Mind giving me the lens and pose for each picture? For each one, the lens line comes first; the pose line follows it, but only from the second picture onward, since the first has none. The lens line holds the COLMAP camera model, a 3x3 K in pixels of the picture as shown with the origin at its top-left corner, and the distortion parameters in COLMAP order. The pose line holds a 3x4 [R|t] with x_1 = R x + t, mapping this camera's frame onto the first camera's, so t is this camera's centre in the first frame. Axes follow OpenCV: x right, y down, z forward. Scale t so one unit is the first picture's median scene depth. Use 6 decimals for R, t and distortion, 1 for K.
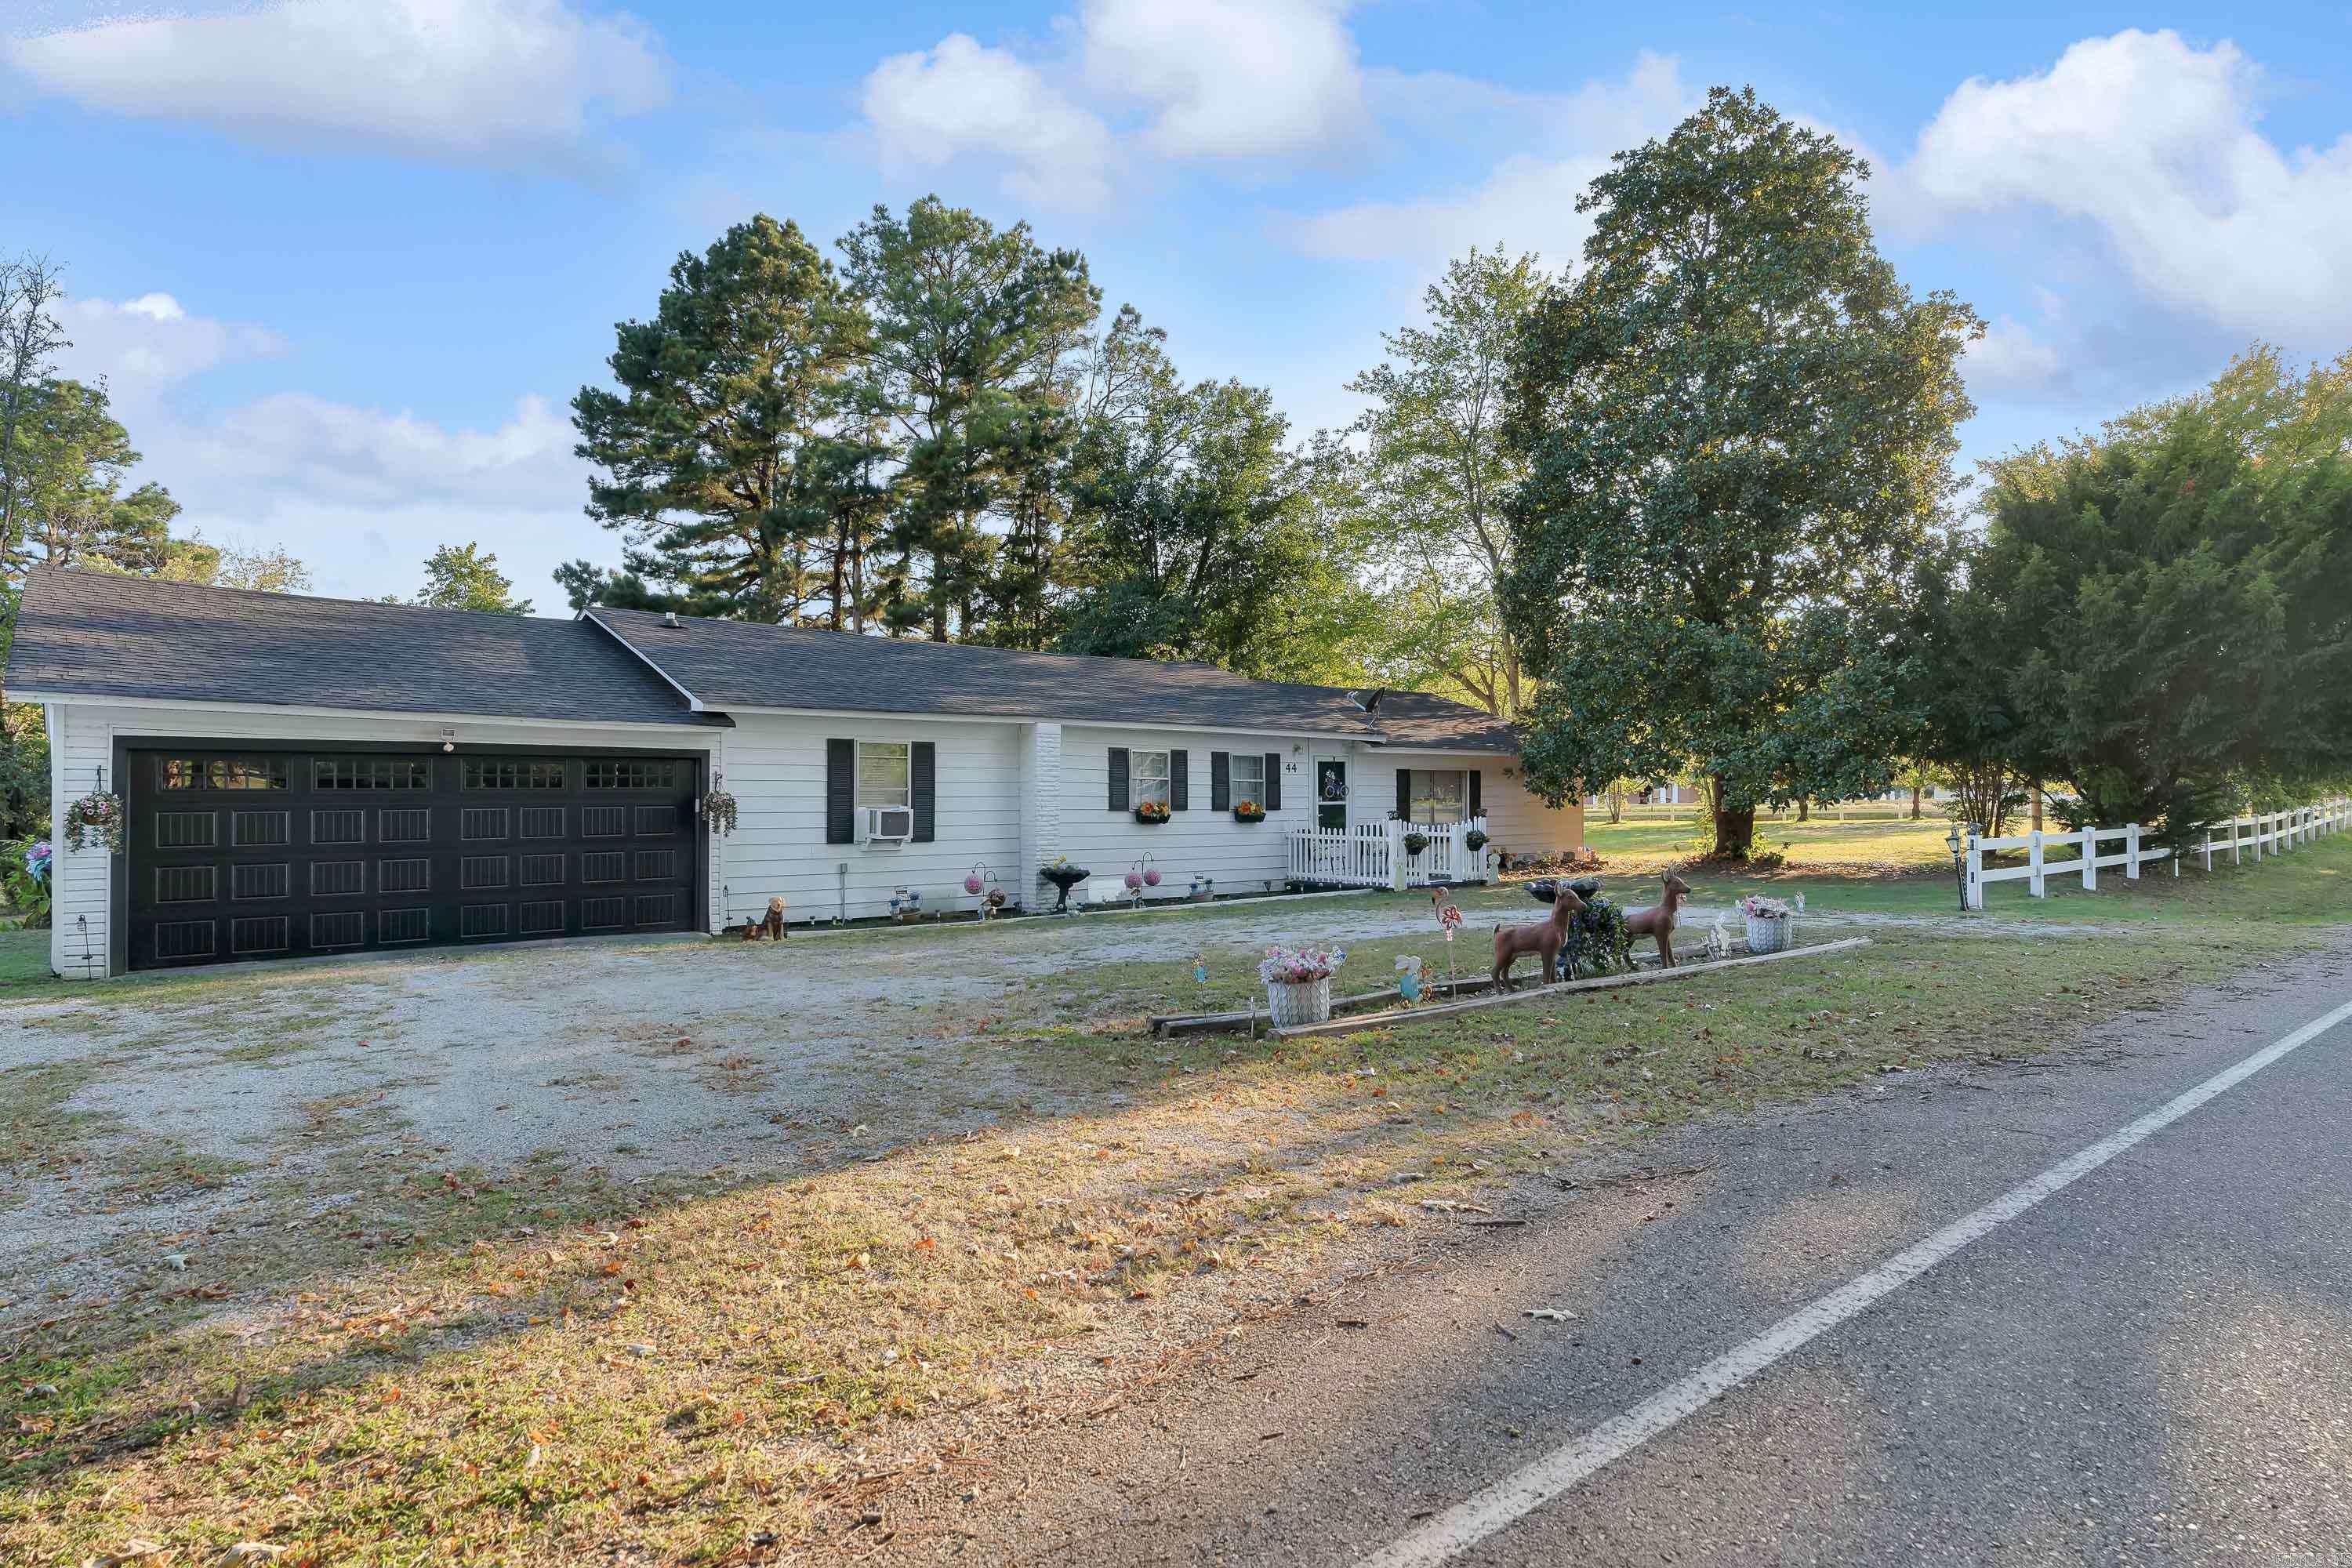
lens RADIAL K [[1284.3, 0, 1176.3], [0, 1284.3, 780.0], [0, 0, 1]] dist [-0.002891, 0.000204]
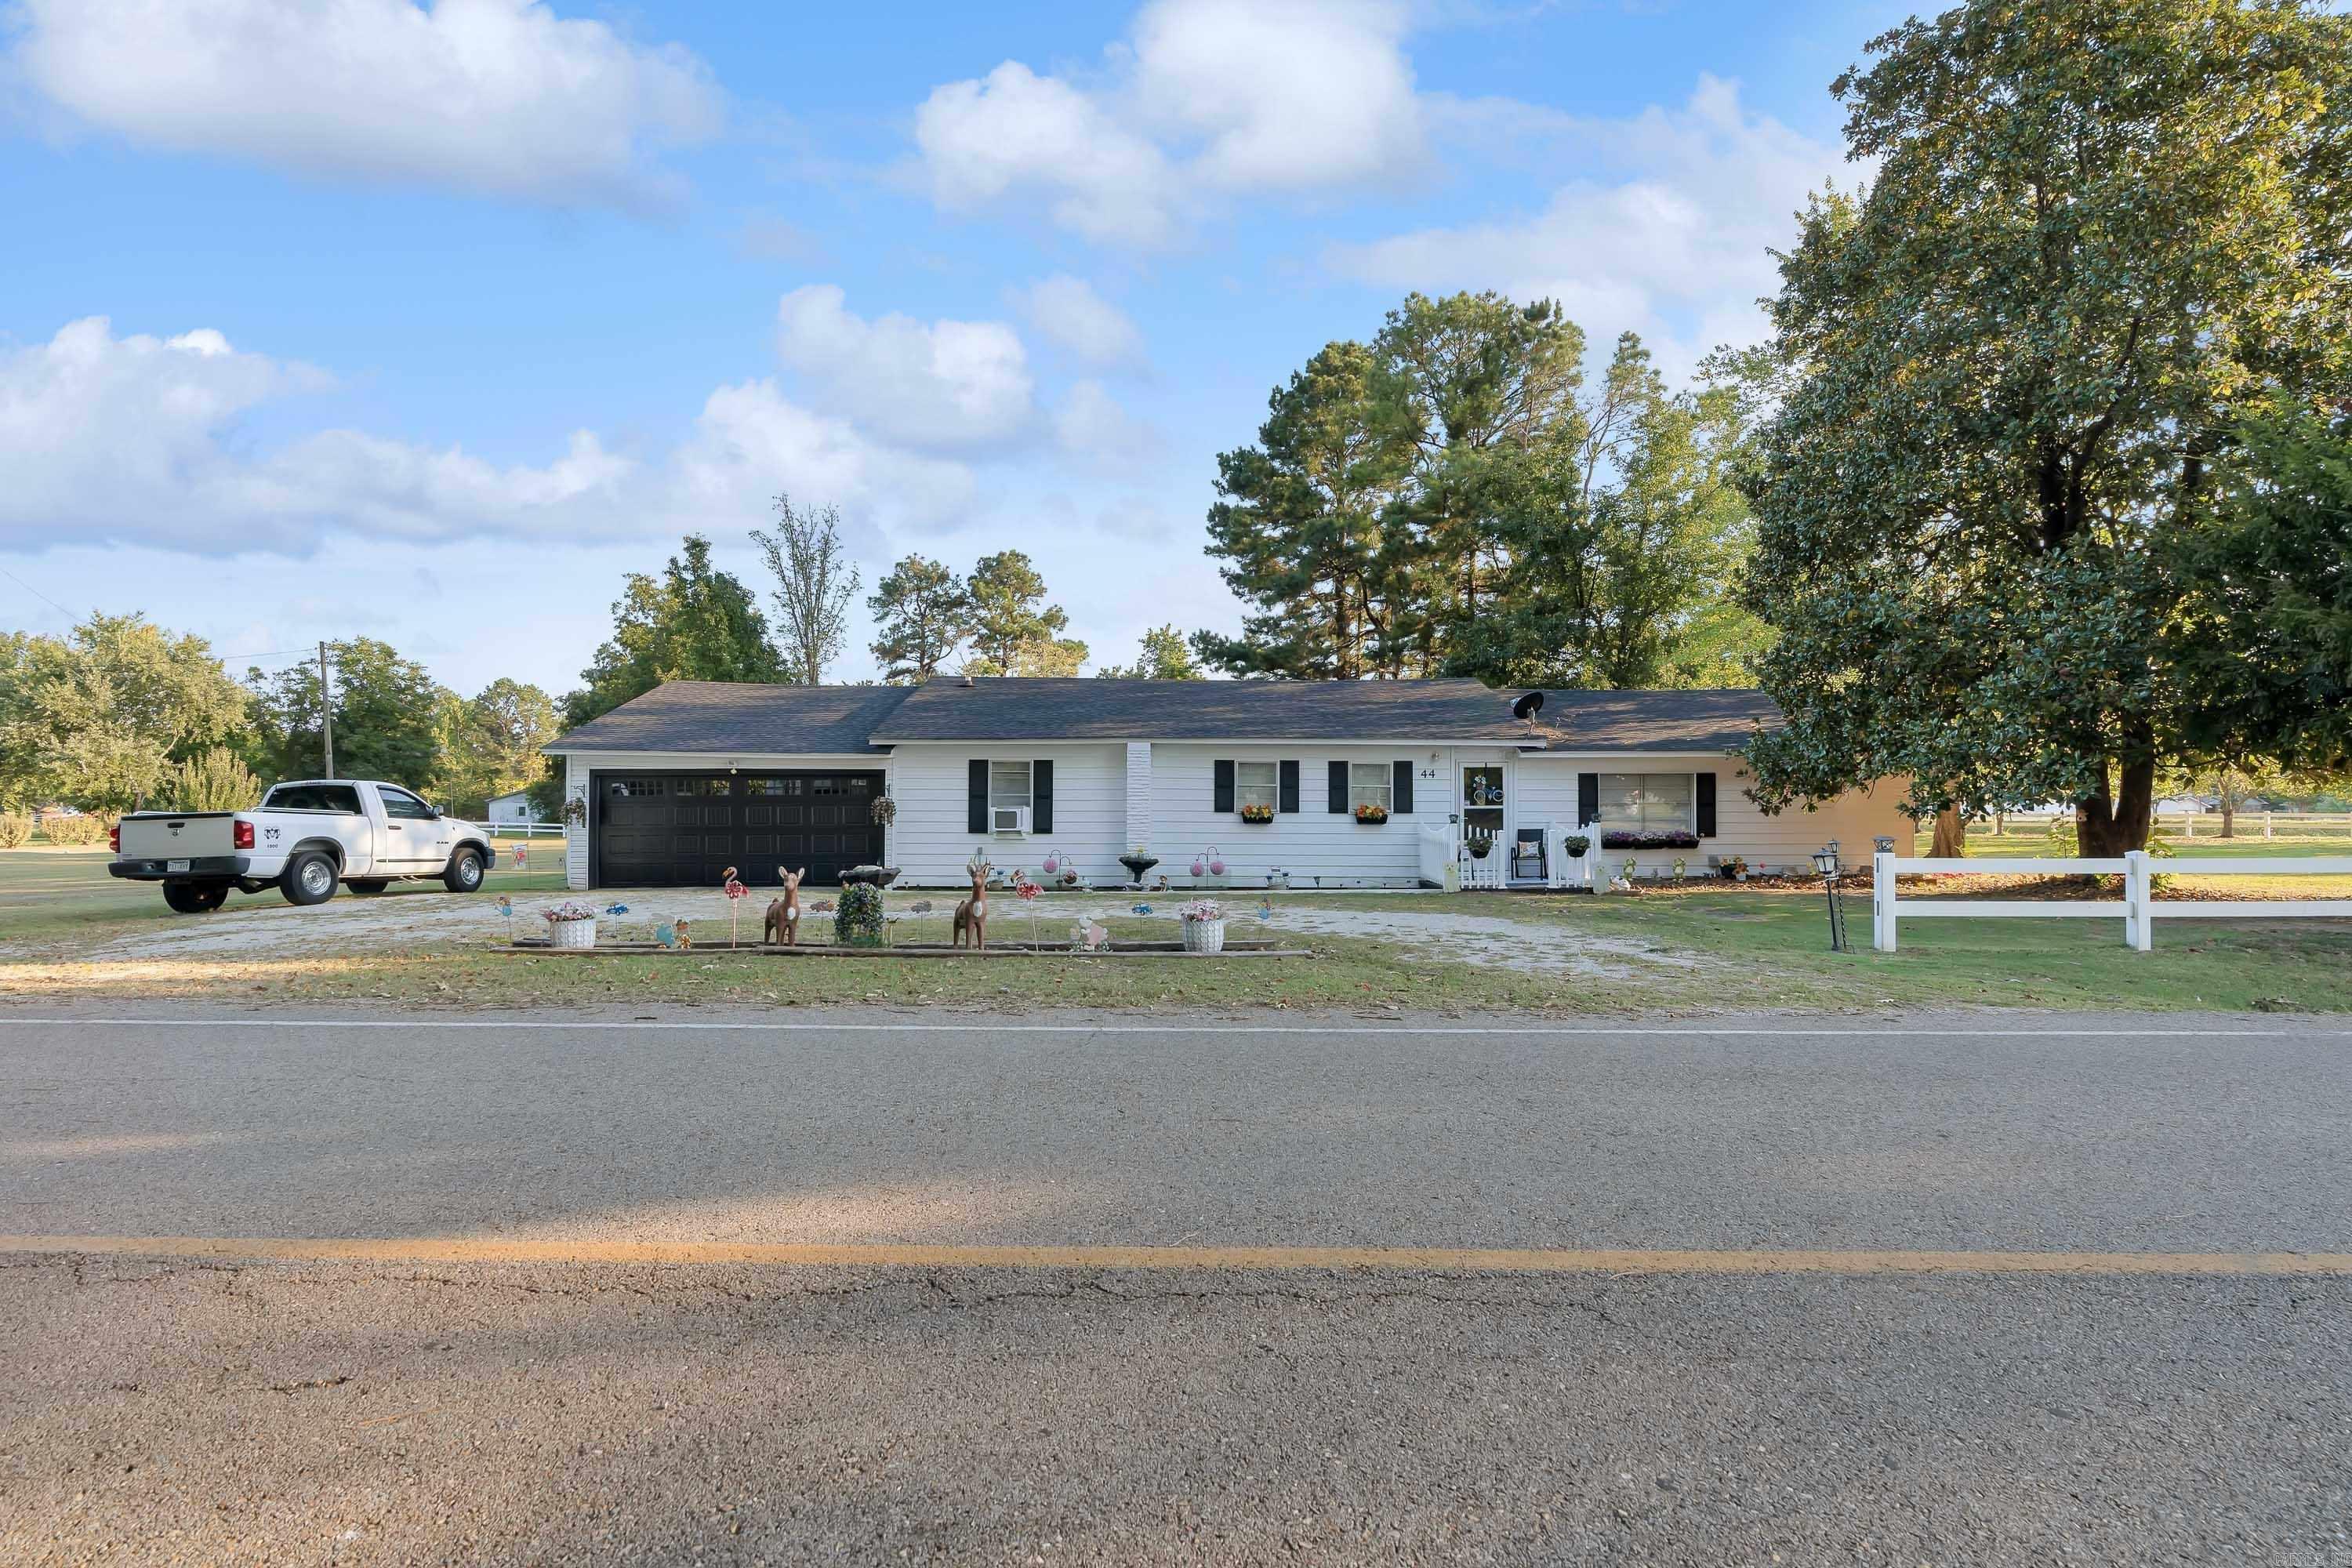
lens RADIAL K [[1074.9, 0, 1164.1], [0, 1074.9, 795.6], [0, 0, 1]] dist [0.001314, 0.000776]
pose [[0.751814, -0.001041, -0.659374, 0.573764], [0.006480, 0.999962, 0.005810, 0.001935], [0.659343, -0.008641, 0.751792, 0.202304]]
